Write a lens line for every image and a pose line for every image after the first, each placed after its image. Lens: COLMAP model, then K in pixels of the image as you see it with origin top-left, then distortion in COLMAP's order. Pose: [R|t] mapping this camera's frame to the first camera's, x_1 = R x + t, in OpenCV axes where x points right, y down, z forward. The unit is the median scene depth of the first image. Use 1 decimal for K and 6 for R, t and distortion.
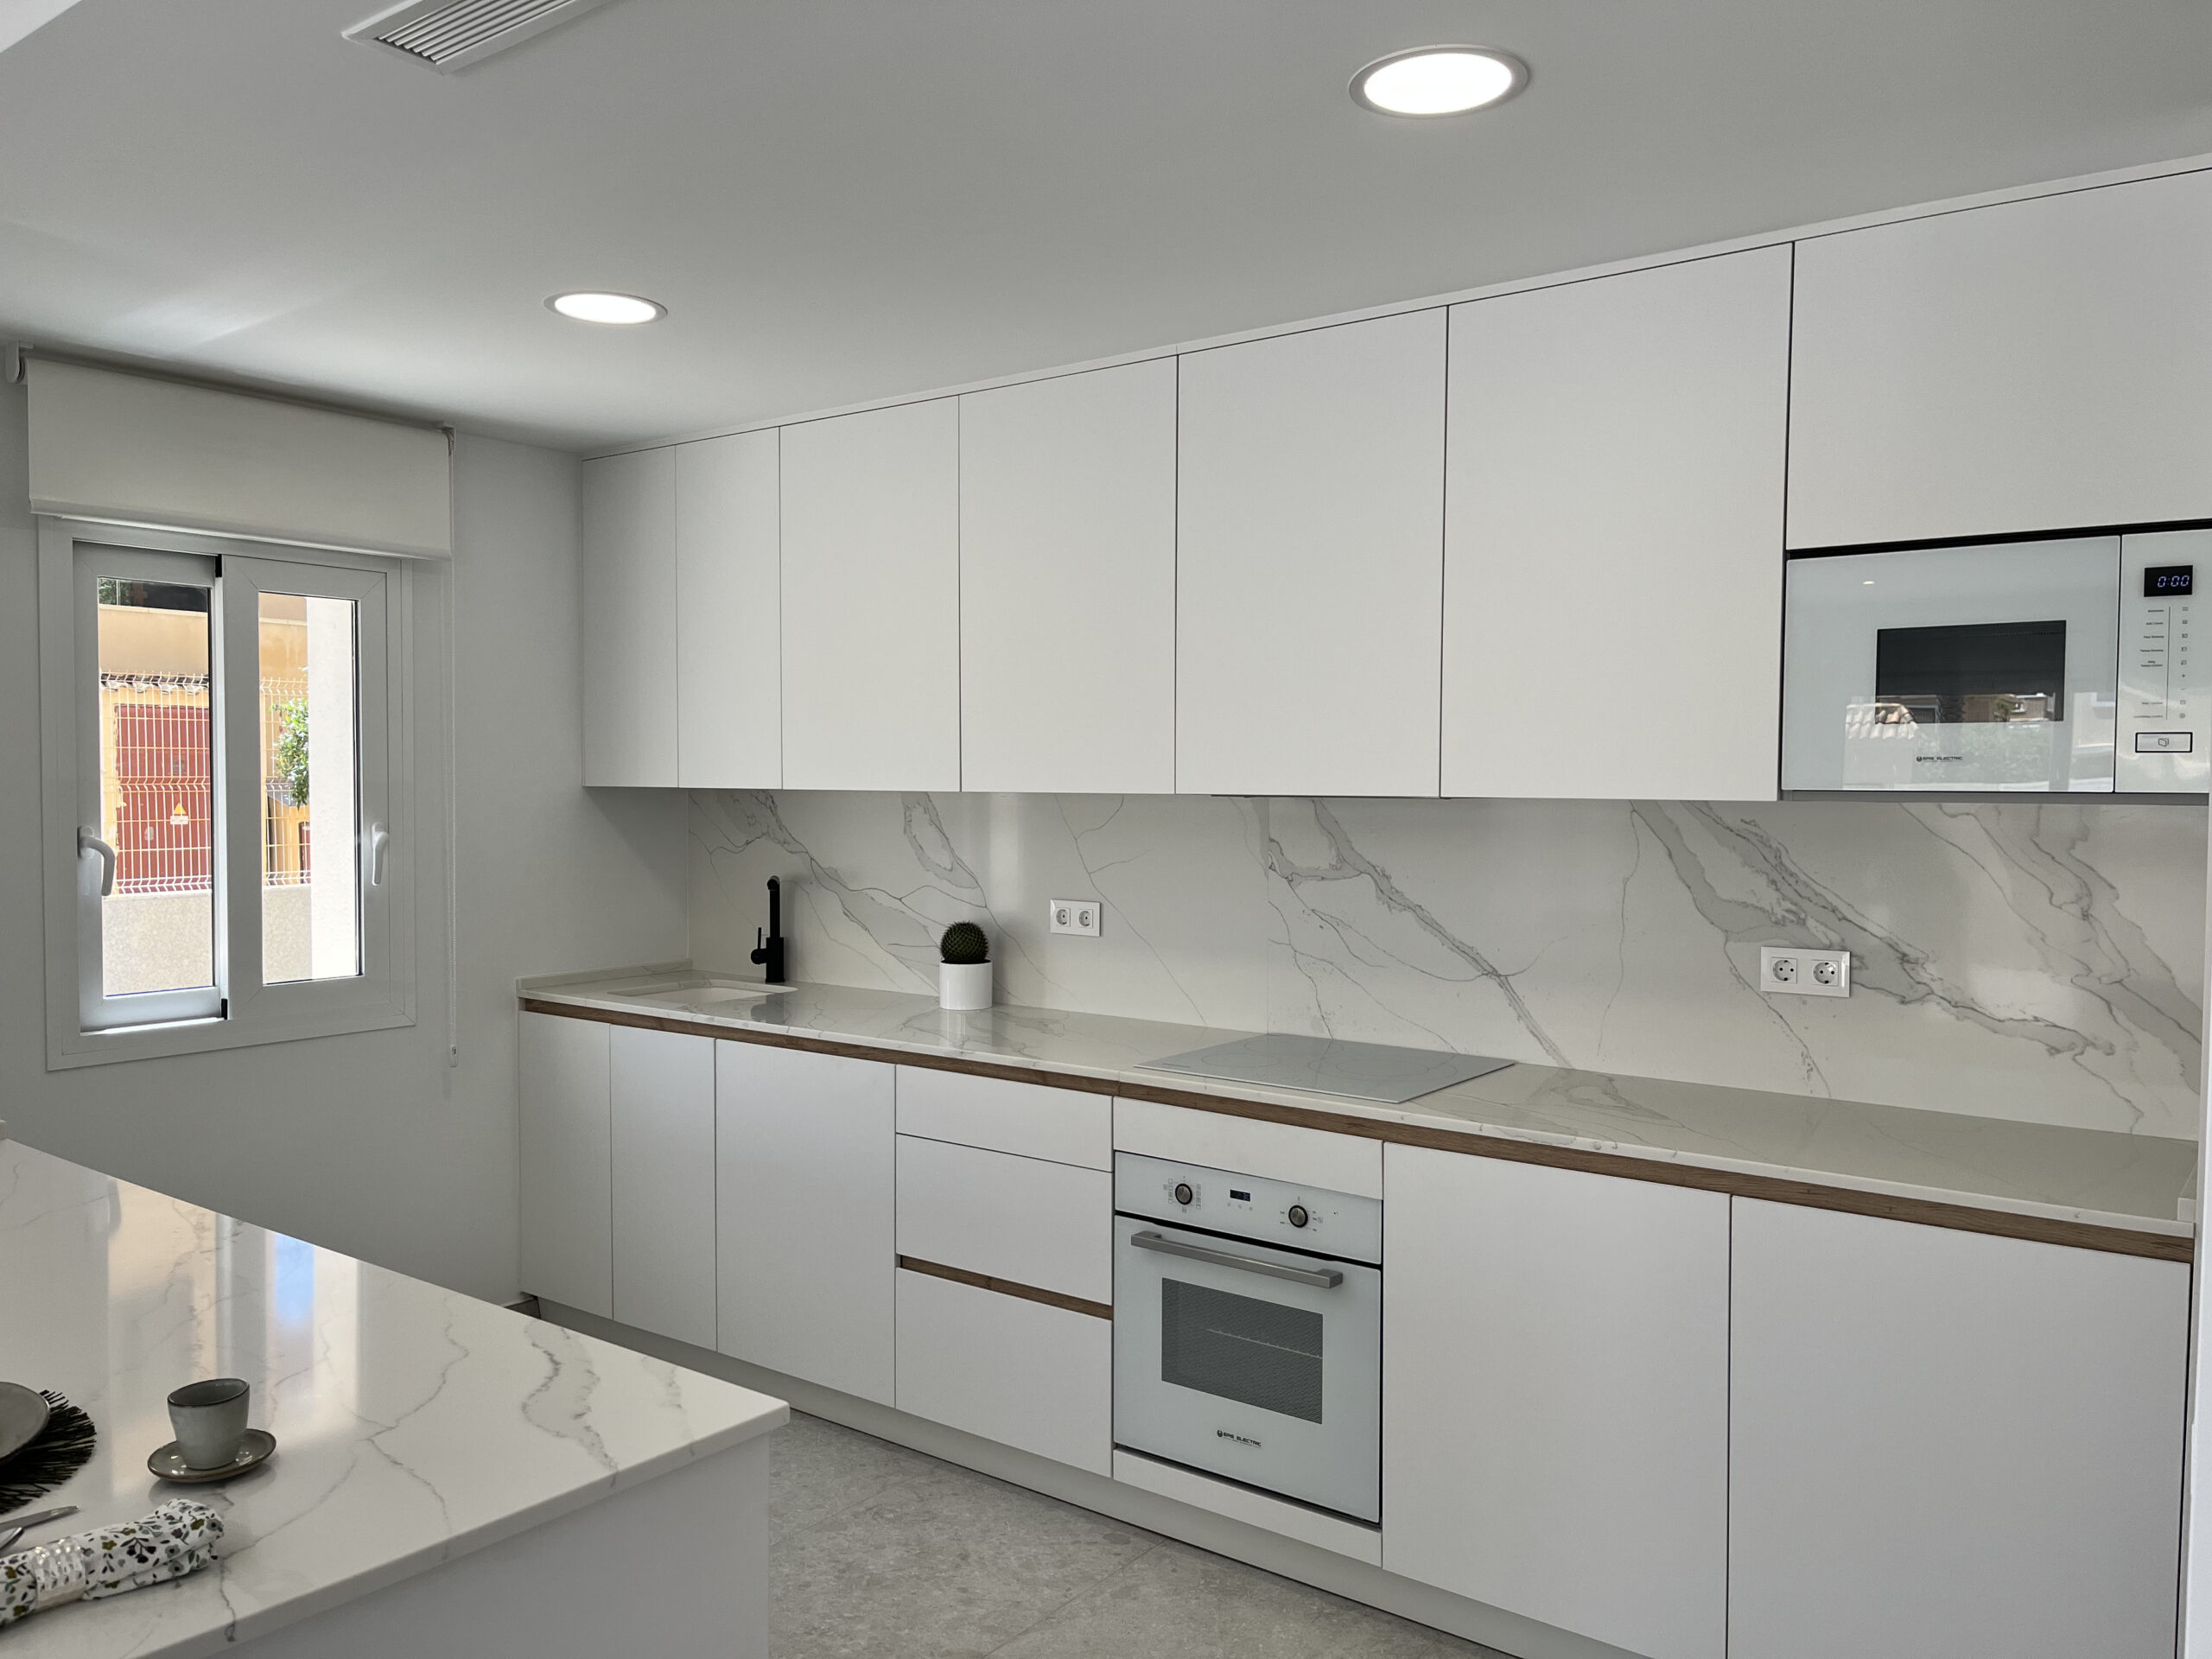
lens RADIAL K [[1707.8, 0, 1069.8], [0, 1707.8, 830.2], [0, 0, 1]] dist [0.083593, -0.107818]
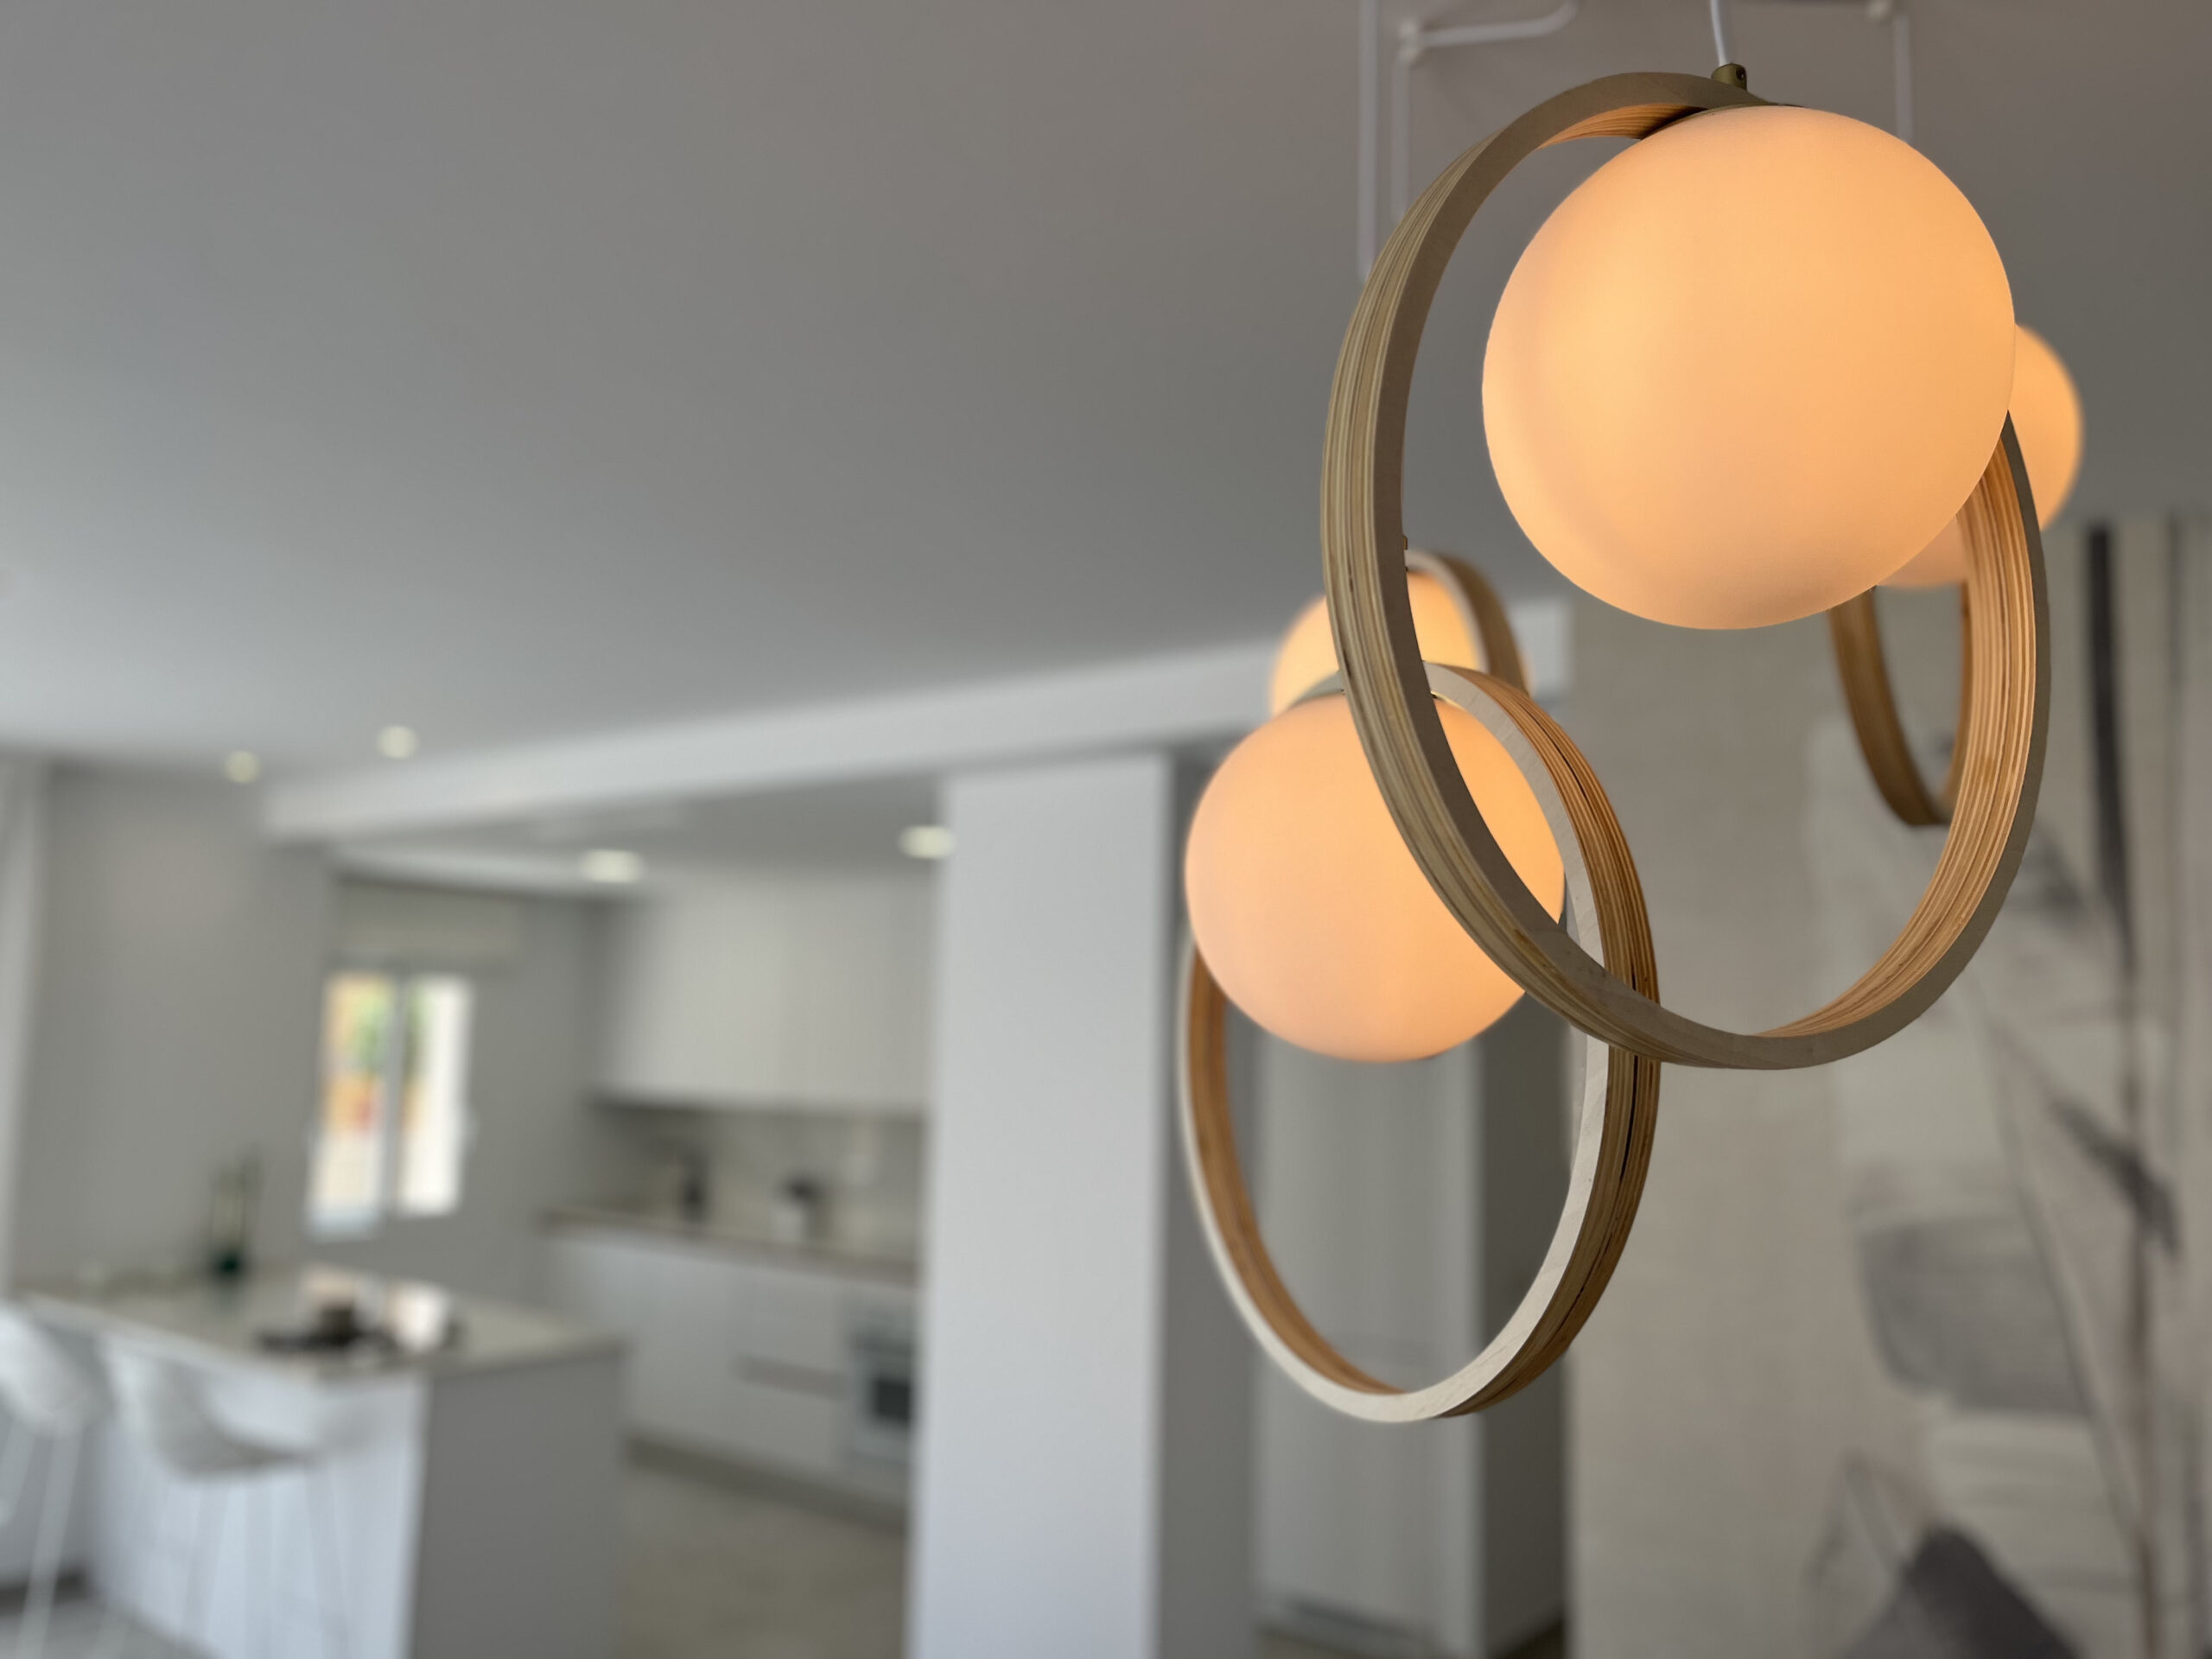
lens RADIAL K [[1707.8, 0, 1069.8], [0, 1707.8, 830.2], [0, 0, 1]] dist [0.083593, -0.107818]
pose [[0.998063, -0.007175, -0.061793, 0.387945], [-0.008417, 0.968617, -0.248415, 0.178055], [0.061636, 0.248454, 0.966681, -0.881972]]
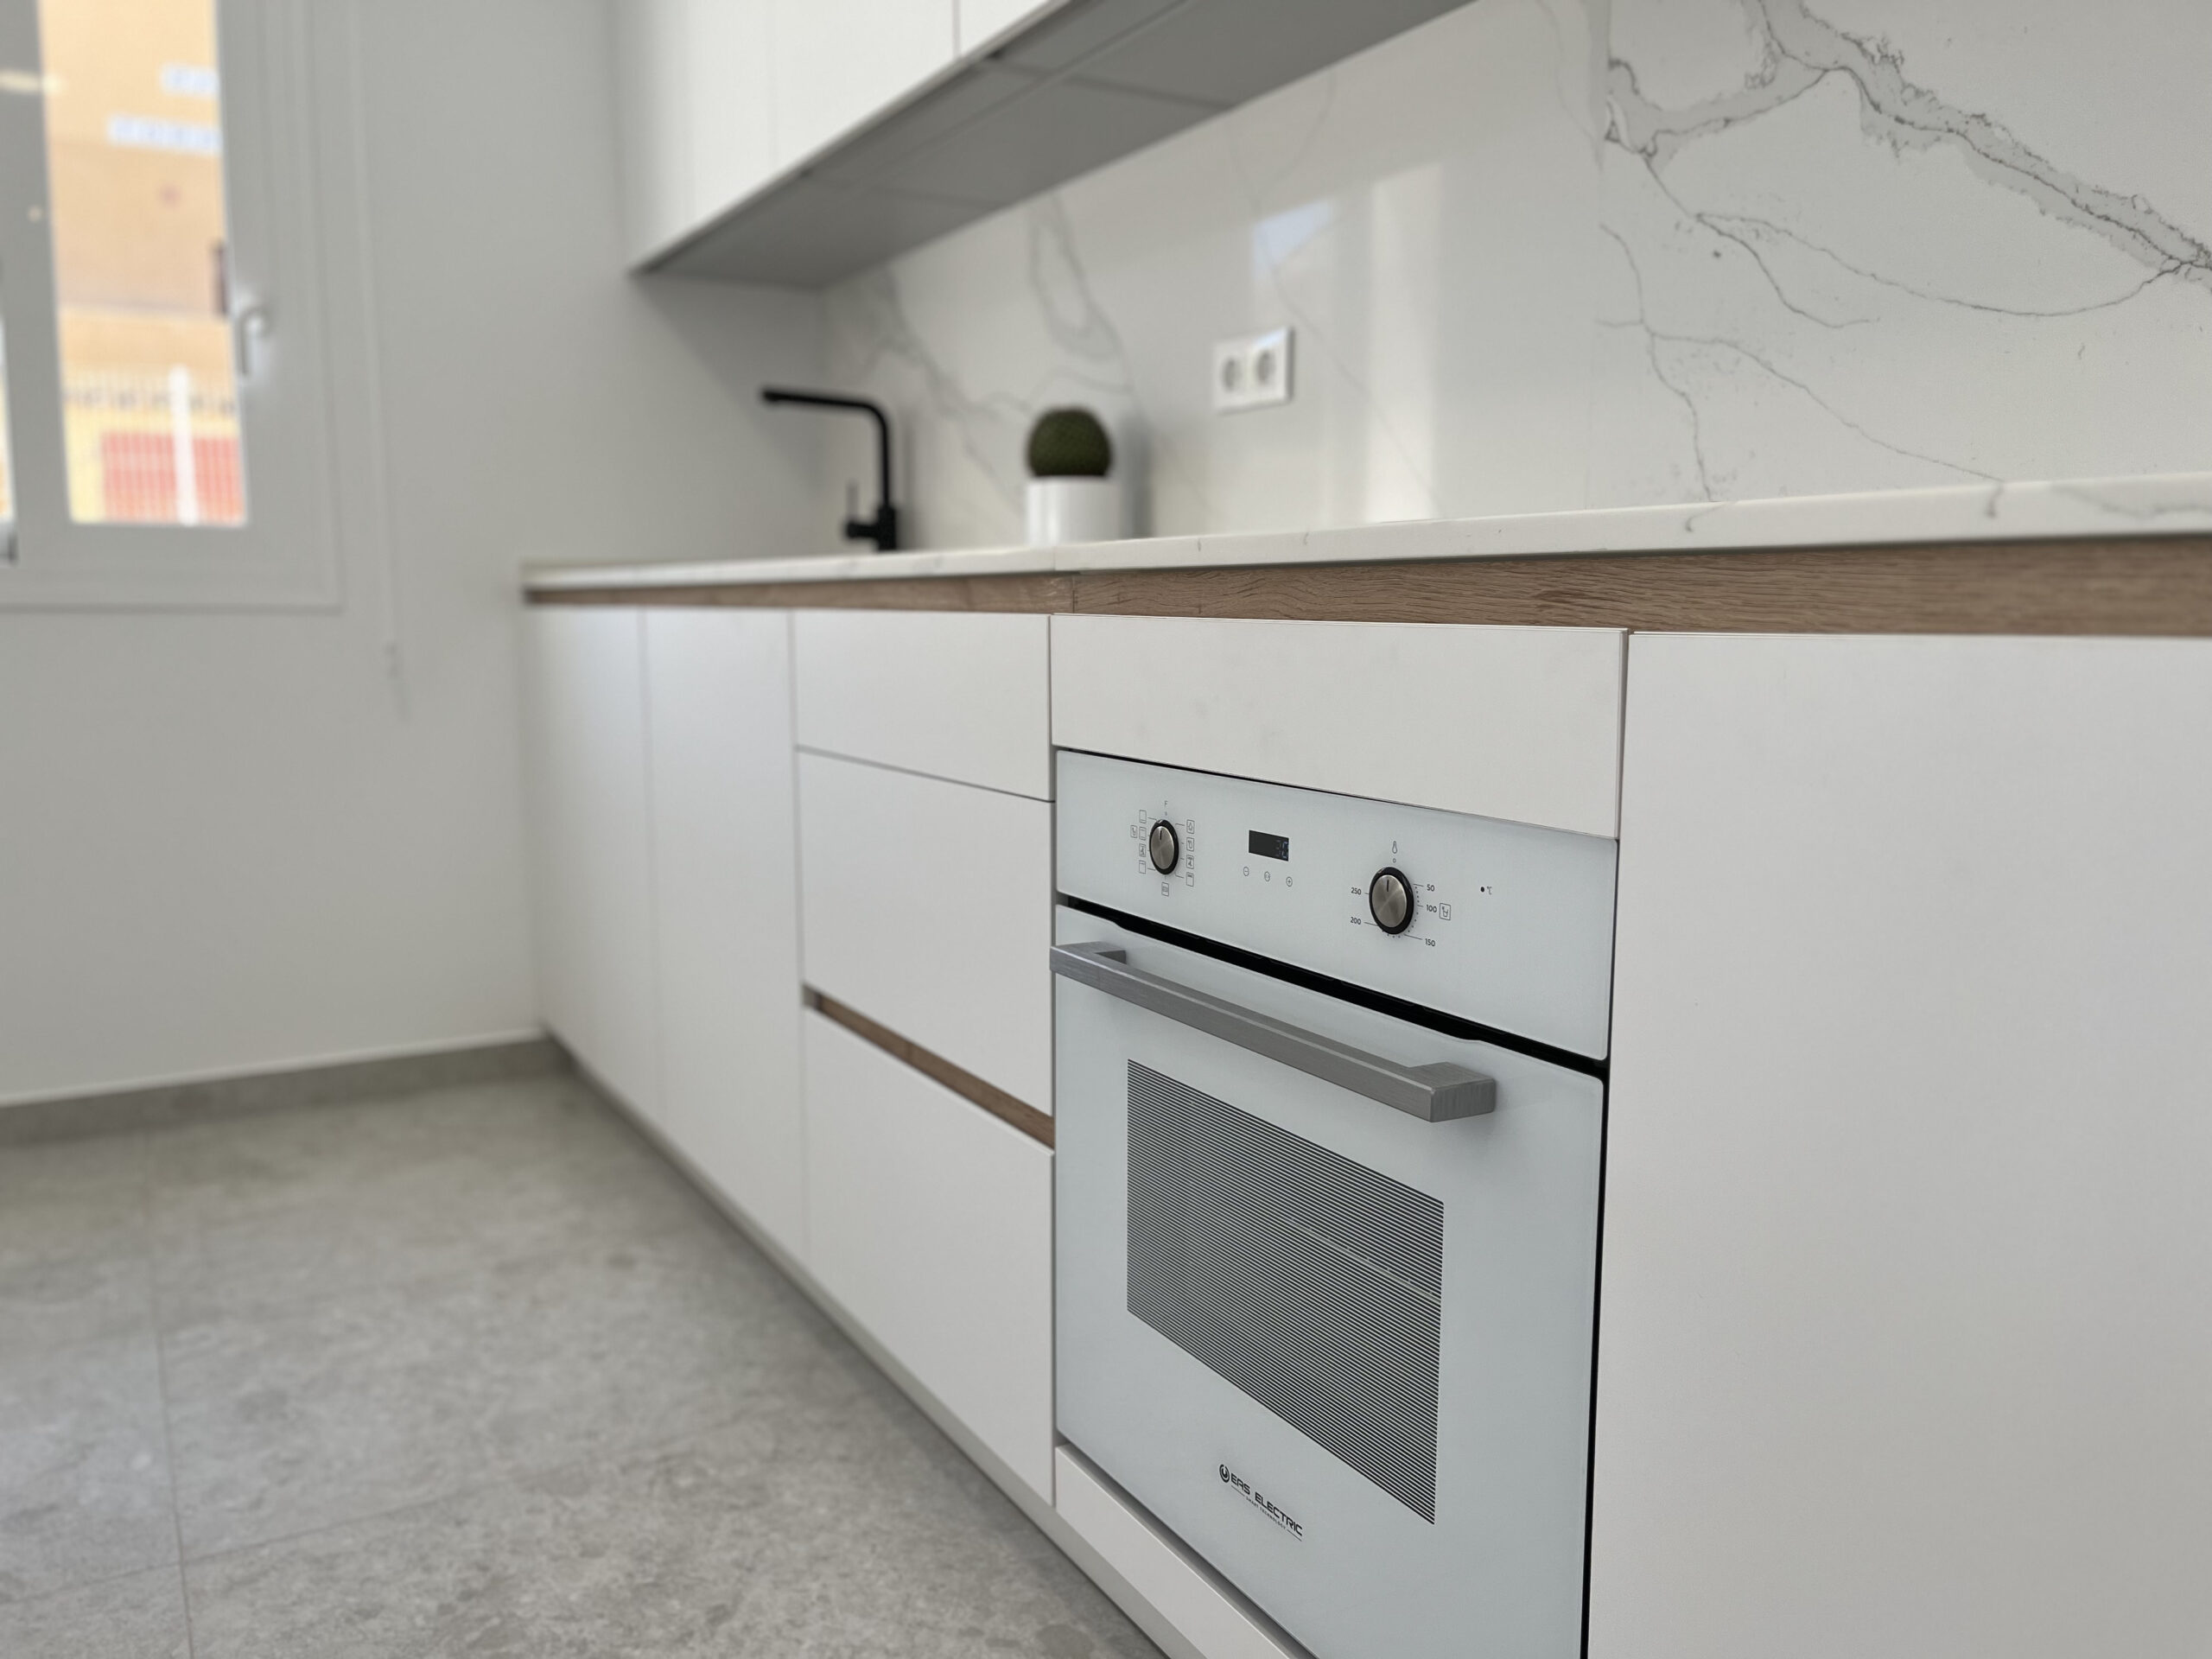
lens RADIAL K [[1707.8, 0, 1069.8], [0, 1707.8, 830.2], [0, 0, 1]] dist [0.083593, -0.107818]
pose [[0.925805, 0.051774, -0.374439, 0.184719], [-0.015132, 0.994858, 0.100146, 0.168178], [0.377698, -0.087050, 0.921828, 0.634087]]
